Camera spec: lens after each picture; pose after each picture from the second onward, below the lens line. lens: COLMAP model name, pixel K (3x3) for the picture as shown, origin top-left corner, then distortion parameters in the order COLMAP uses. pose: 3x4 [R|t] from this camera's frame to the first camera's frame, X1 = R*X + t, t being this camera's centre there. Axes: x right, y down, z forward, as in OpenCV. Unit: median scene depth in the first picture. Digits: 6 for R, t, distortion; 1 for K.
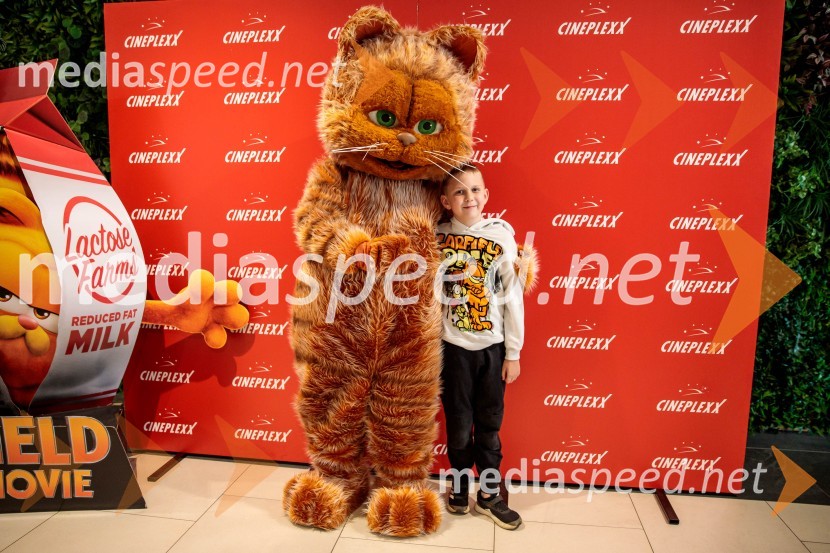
lens RADIAL K [[577.0, 0, 422.3], [0, 577.0, 279.4], [0, 0, 1]] dist [-0.104778, 0.075843]
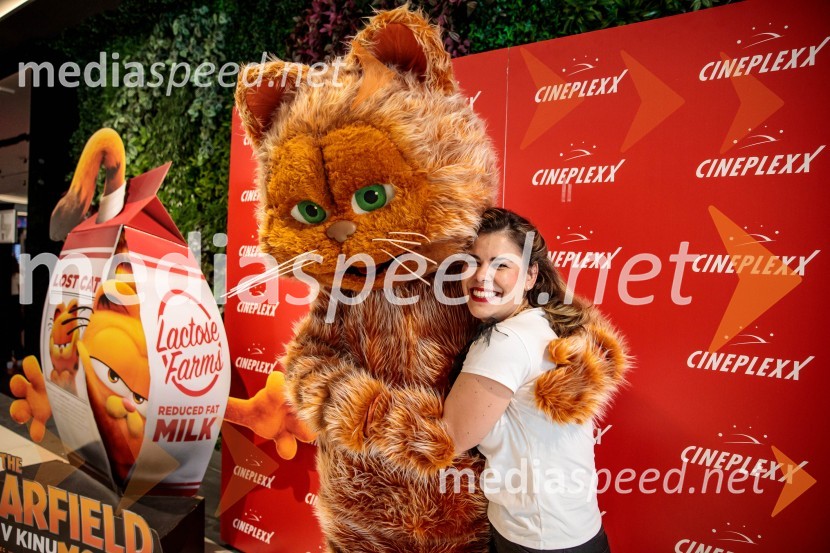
lens RADIAL K [[557.0, 0, 412.1], [0, 557.0, 276.8], [0, 0, 1]] dist [-0.108106, 0.079009]
pose [[0.885366, 0.030571, -0.463888, 0.227069], [-0.090463, 0.990091, -0.107407, -0.097483], [0.456008, 0.137059, 0.879359, 0.293221]]
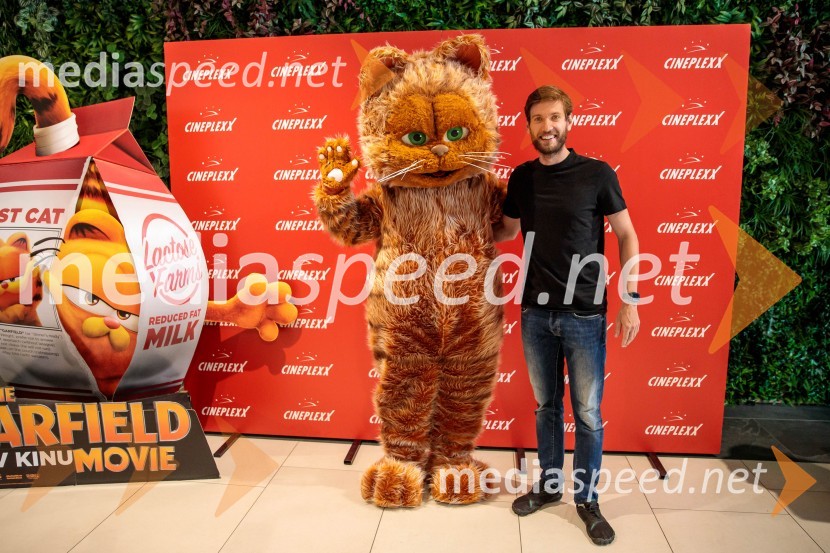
lens RADIAL K [[600.1, 0, 412.4], [0, 600.1, 272.6], [0, 0, 1]] dist [-0.106145, 0.075500]
pose [[0.999748, -0.019093, 0.011769, -0.087900], [0.018900, 0.999689, 0.016248, -0.034005], [-0.012076, -0.016021, 0.999799, -0.219325]]
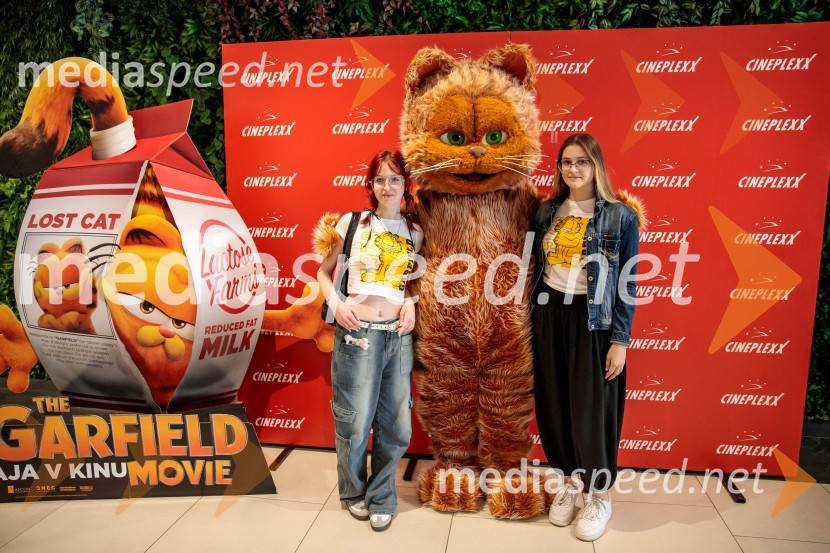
lens RADIAL K [[577.0, 0, 422.3], [0, 577.0, 279.4], [0, 0, 1]] dist [-0.104778, 0.075843]
pose [[0.999749, -0.009721, -0.020208, -0.157252], [0.010047, 0.999820, 0.016080, -0.040175], [0.020048, -0.016279, 0.999666, -0.130819]]
